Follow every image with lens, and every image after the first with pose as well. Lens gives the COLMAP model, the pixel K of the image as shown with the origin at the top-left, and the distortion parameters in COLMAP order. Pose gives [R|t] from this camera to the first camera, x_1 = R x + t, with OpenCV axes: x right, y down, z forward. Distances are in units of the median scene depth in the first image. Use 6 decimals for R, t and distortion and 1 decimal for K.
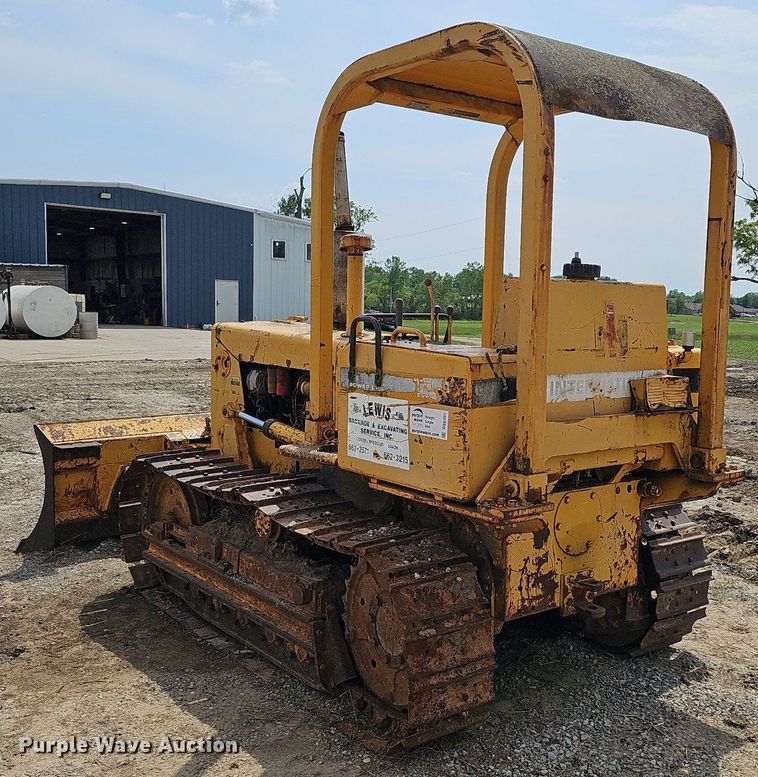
lens RADIAL K [[885.7, 0, 423.6], [0, 885.7, 391.9], [0, 0, 1]] dist [0.145199, -0.337255]
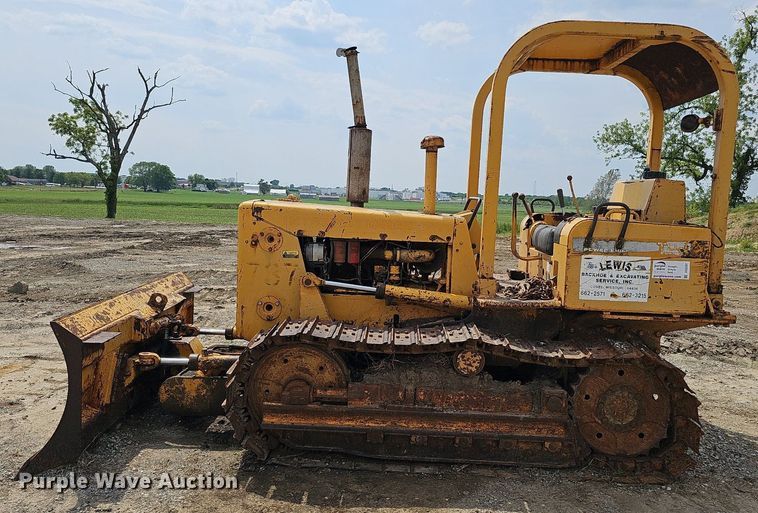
lens RADIAL K [[630.7, 0, 382.1], [0, 630.7, 248.3], [0, 0, 1]] dist [0.048017, -0.010879]
pose [[0.650591, -0.057600, 0.757241, -1.086614], [0.047021, 0.998262, 0.035534, -0.062800], [-0.757971, 0.012488, 0.652168, 0.585783]]
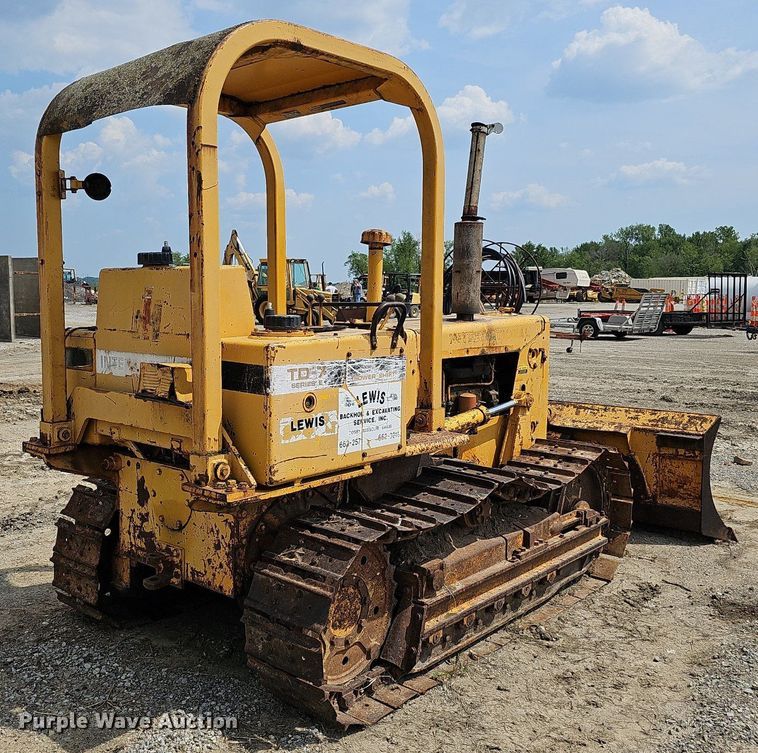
lens RADIAL K [[804.6, 0, 326.1], [0, 804.6, 358.1], [0, 0, 1]] dist [0.168742, -0.458742]
pose [[0.145860, 0.060654, -0.987444, 1.154050], [-0.096029, 0.994274, 0.046888, -0.080519], [0.984634, 0.087984, 0.150849, 1.042106]]
